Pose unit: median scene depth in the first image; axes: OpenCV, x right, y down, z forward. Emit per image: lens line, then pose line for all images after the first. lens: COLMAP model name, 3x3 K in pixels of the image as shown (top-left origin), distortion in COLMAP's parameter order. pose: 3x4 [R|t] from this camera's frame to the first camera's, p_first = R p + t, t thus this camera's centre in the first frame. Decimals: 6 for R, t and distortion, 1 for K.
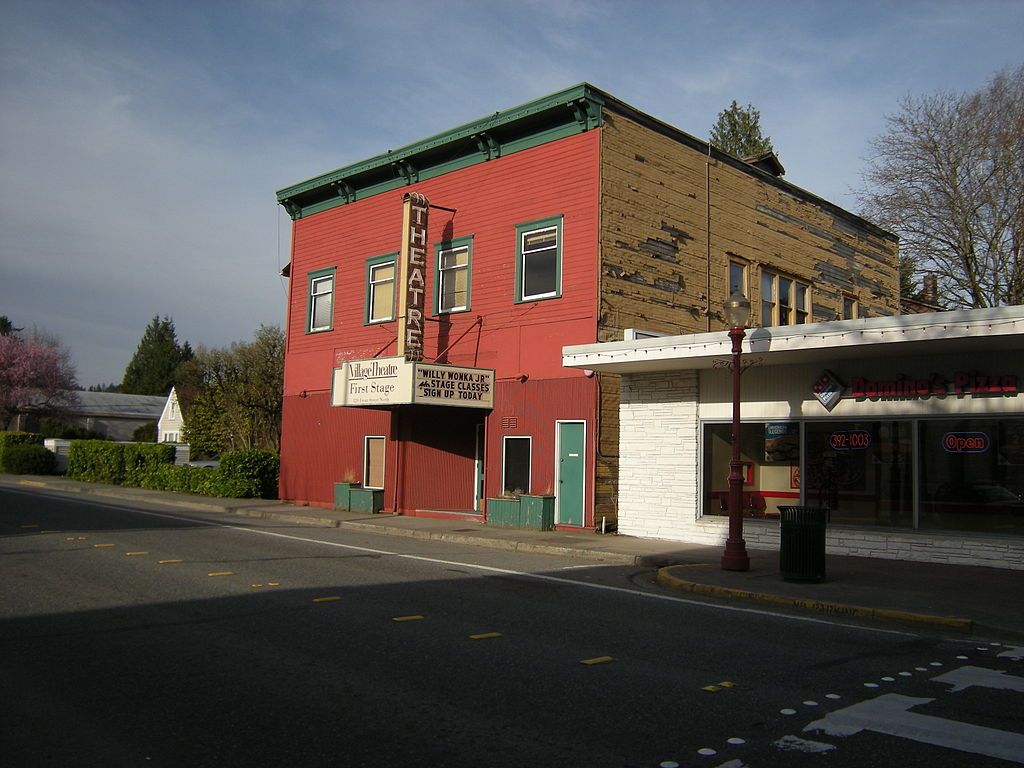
lens RADIAL K [[921.1, 0, 512.0], [0, 921.1, 384.0], [0, 0, 1]] dist [-0.085175, 0.000352]
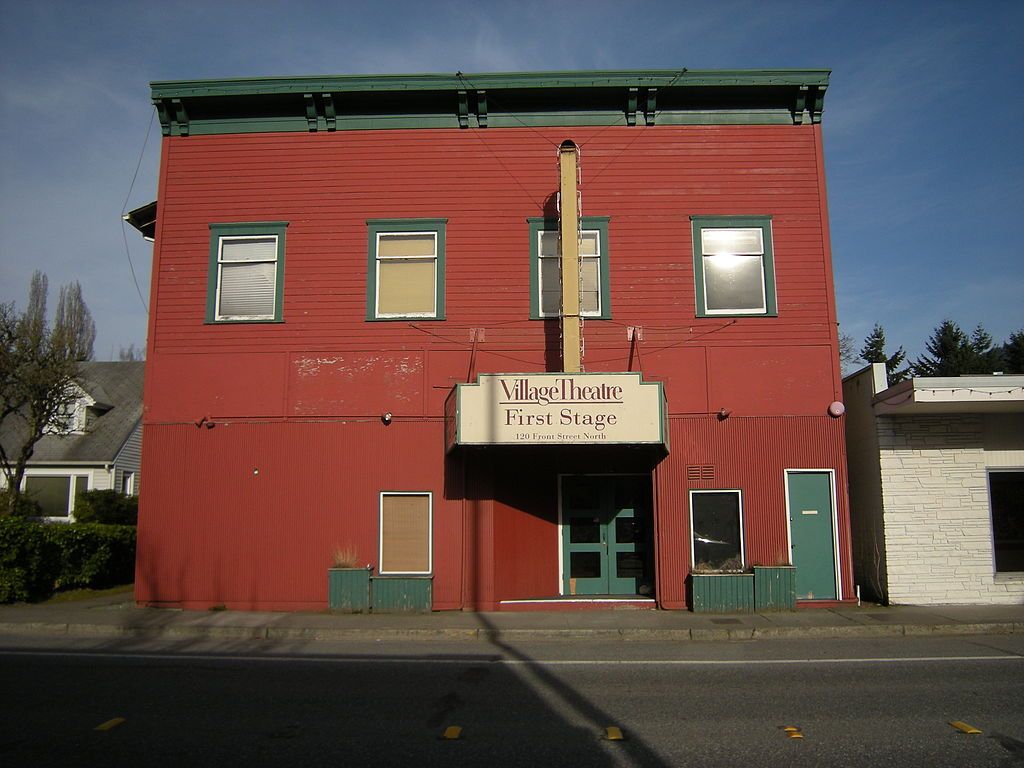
lens RADIAL K [[838.2, 0, 512.0], [0, 838.2, 384.0], [0, 0, 1]] dist [-0.079202, -0.003864]
pose [[0.723134, 0.074613, 0.686666, -0.567843], [-0.031607, 0.996681, -0.075014, 0.025047], [-0.689984, 0.032542, 0.723093, 0.589528]]
